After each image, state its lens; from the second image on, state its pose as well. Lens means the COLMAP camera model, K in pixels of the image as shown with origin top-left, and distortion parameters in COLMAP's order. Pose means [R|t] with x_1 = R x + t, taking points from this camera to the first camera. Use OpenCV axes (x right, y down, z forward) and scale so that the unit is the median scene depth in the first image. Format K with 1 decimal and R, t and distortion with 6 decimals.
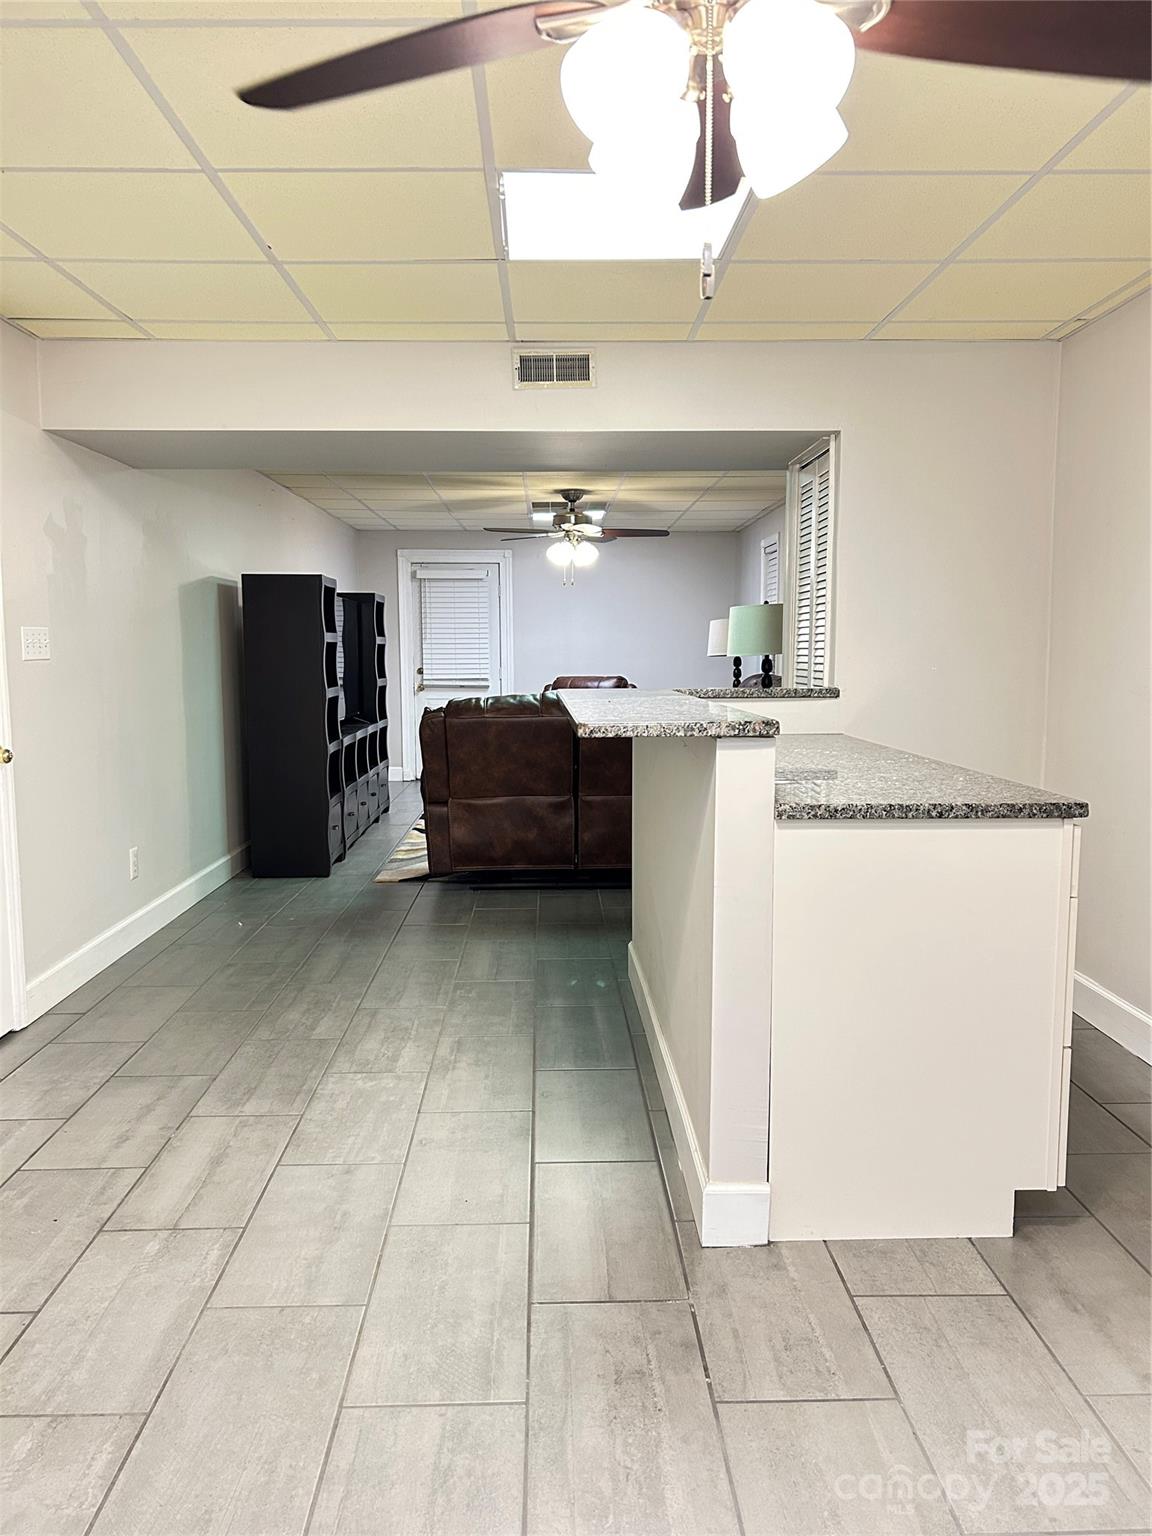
lens RADIAL K [[1151.8, 0, 573.8], [0, 1151.8, 778.3], [0, 0, 1]] dist [0.058341, -0.060925]
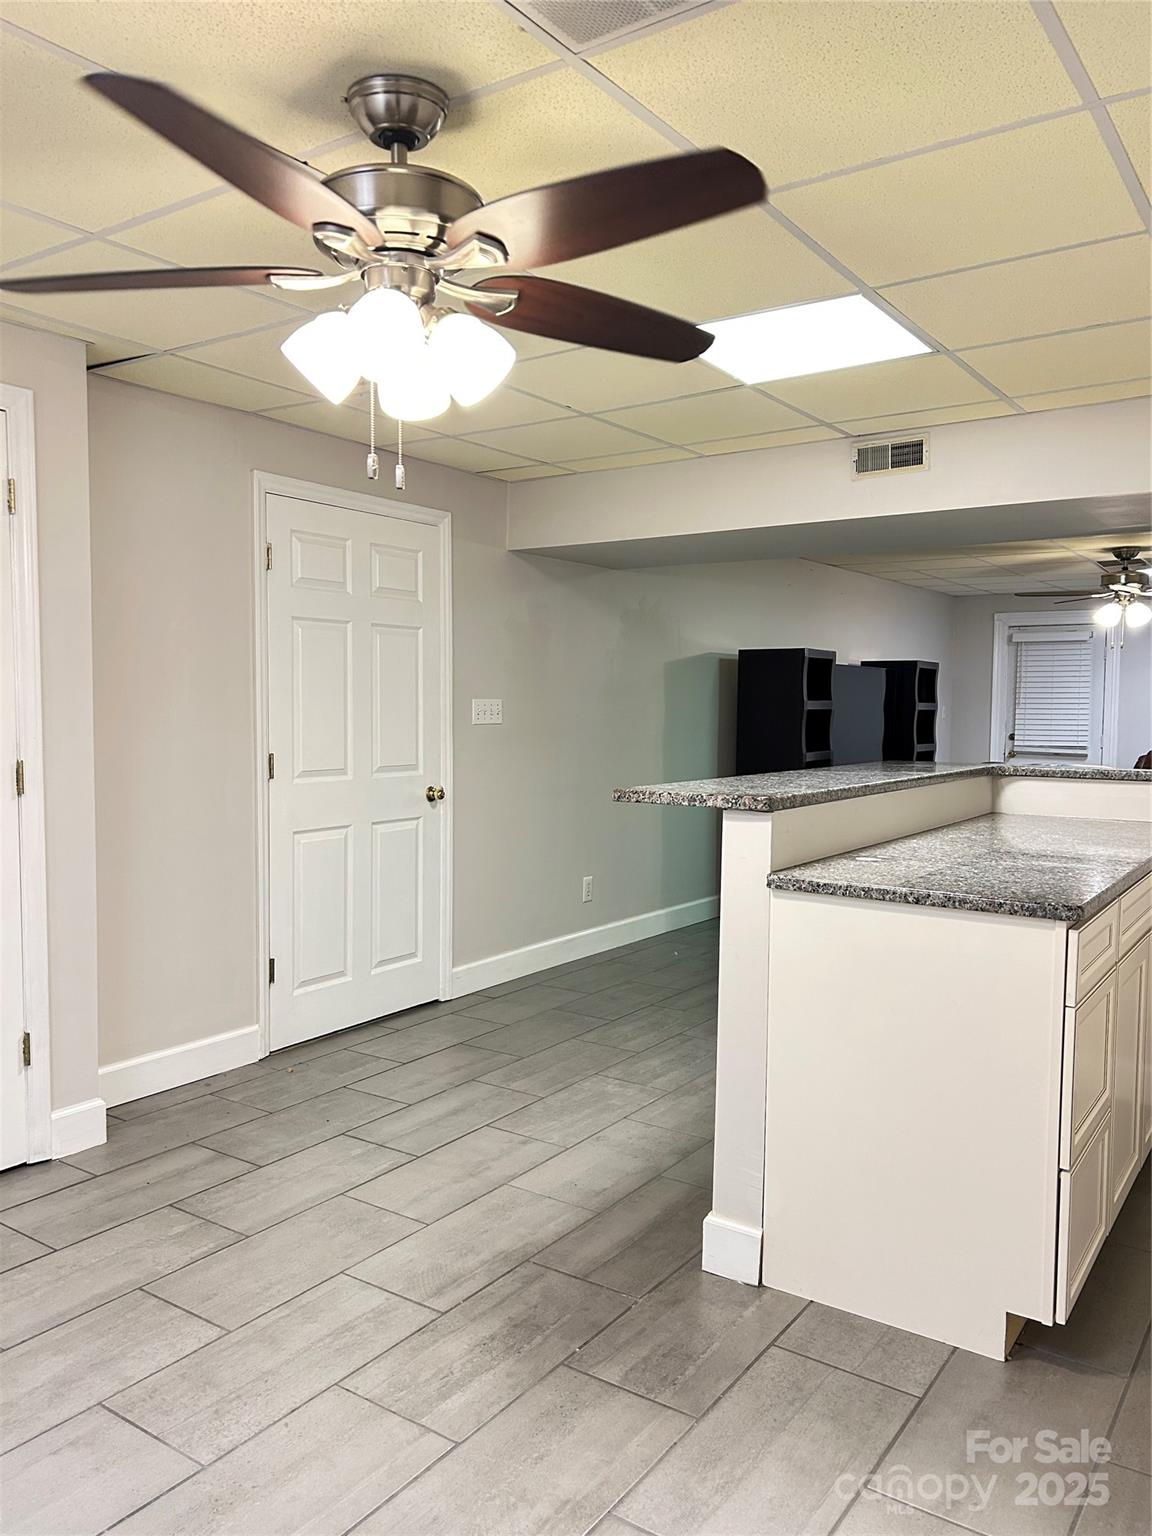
lens RADIAL K [[1151.8, 0, 573.8], [0, 1151.8, 778.3], [0, 0, 1]] dist [0.058341, -0.060925]
pose [[0.809099, 0.049316, -0.585599, 0.406542], [-0.078722, 0.996587, -0.024839, -0.016017], [0.582375, 0.066197, 0.810220, 0.002619]]
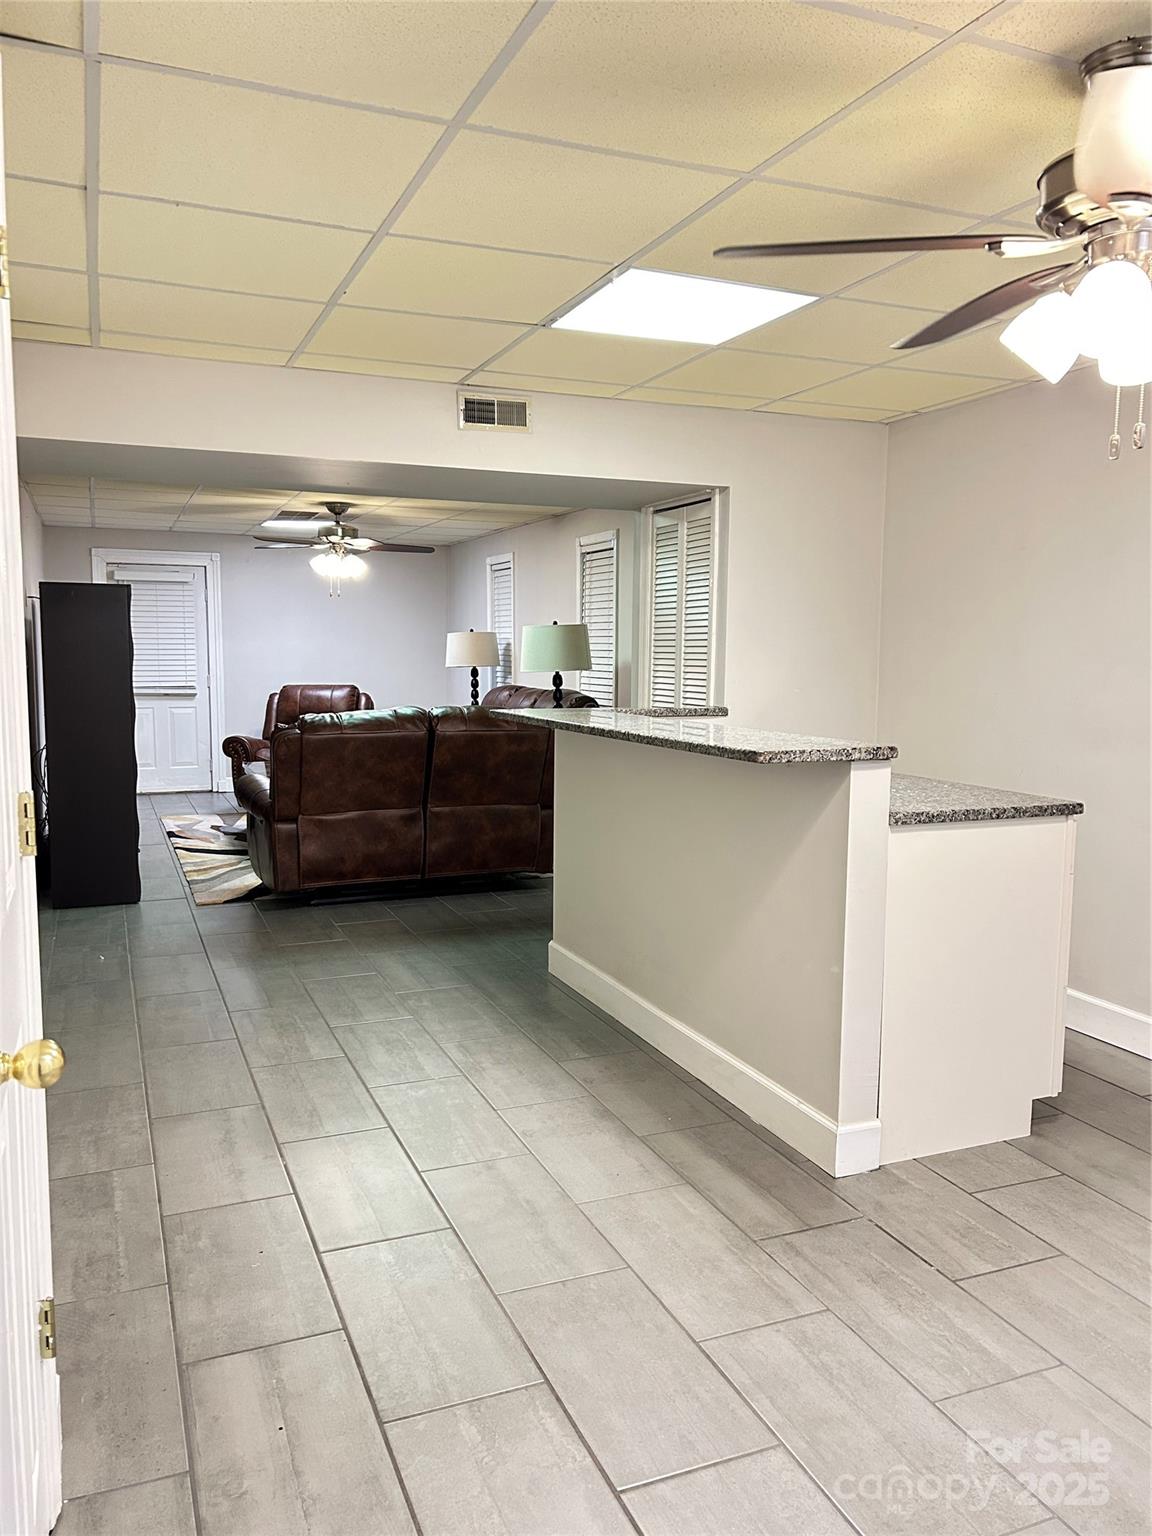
lens RADIAL K [[1151.8, 0, 573.8], [0, 1151.8, 778.3], [0, 0, 1]] dist [0.058341, -0.060925]
pose [[0.933924, -0.029157, 0.356282, -0.363713], [0.029054, 0.999562, 0.005641, -0.019875], [-0.356290, 0.005083, 0.934362, -0.028078]]
